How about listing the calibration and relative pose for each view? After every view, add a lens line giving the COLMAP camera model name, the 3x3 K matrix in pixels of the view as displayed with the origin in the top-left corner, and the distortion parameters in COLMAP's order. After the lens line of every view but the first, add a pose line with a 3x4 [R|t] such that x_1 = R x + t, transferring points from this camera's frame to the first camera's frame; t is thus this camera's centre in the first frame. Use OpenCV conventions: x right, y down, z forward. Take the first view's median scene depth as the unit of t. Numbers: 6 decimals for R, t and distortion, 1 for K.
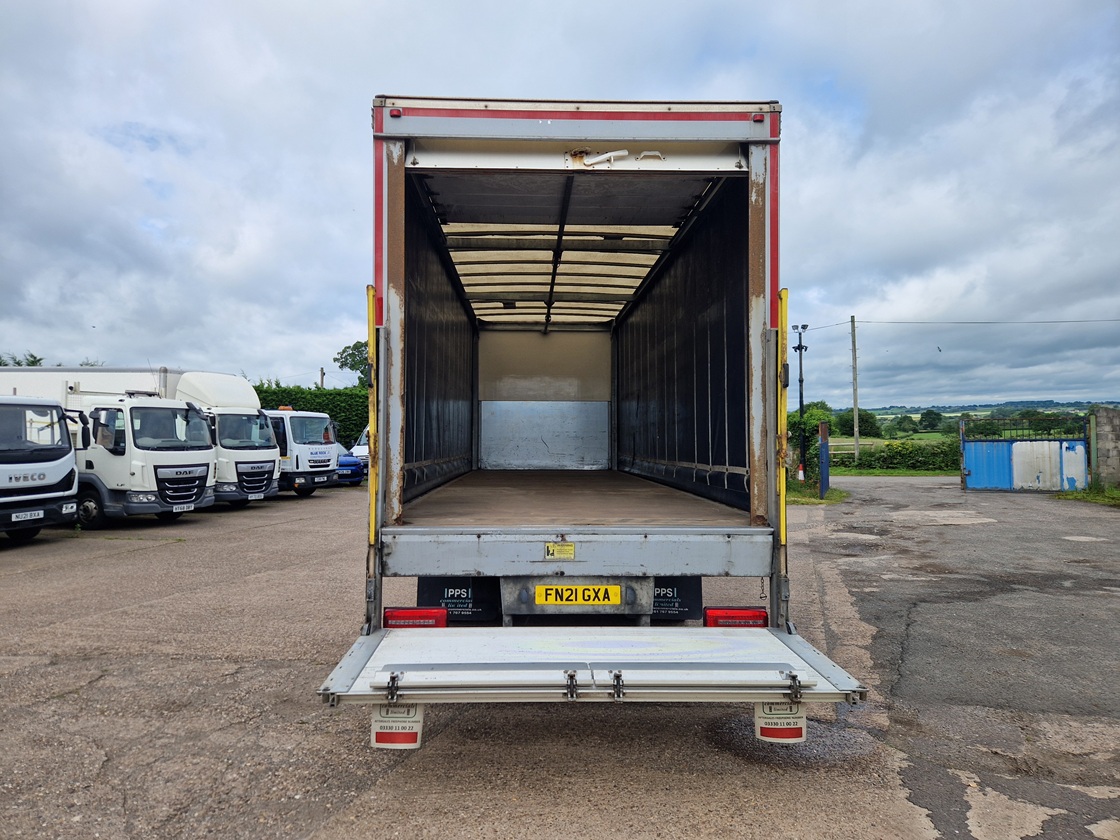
lens RADIAL K [[742.3, 0, 556.3], [0, 742.3, 419.6], [0, 0, 1]] dist [0.083563, -0.067692]
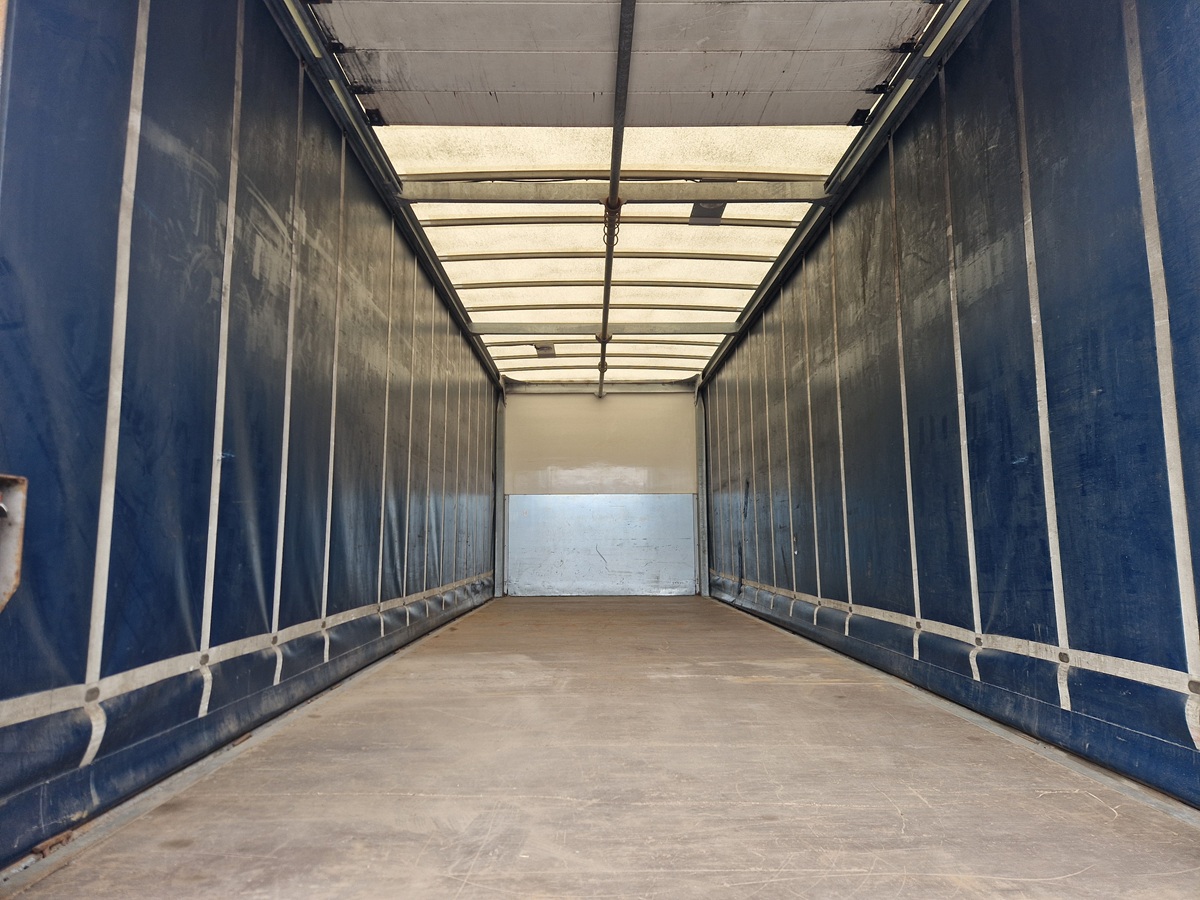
lens RADIAL K [[795.3, 0, 596.0], [0, 795.3, 449.5], [0, 0, 1]] dist [0.083563, -0.067692]
pose [[0.999514, -0.012738, -0.028454, 0.001907], [0.010226, 0.996178, -0.086745, -0.002274], [0.029450, 0.086412, 0.995824, 0.275139]]
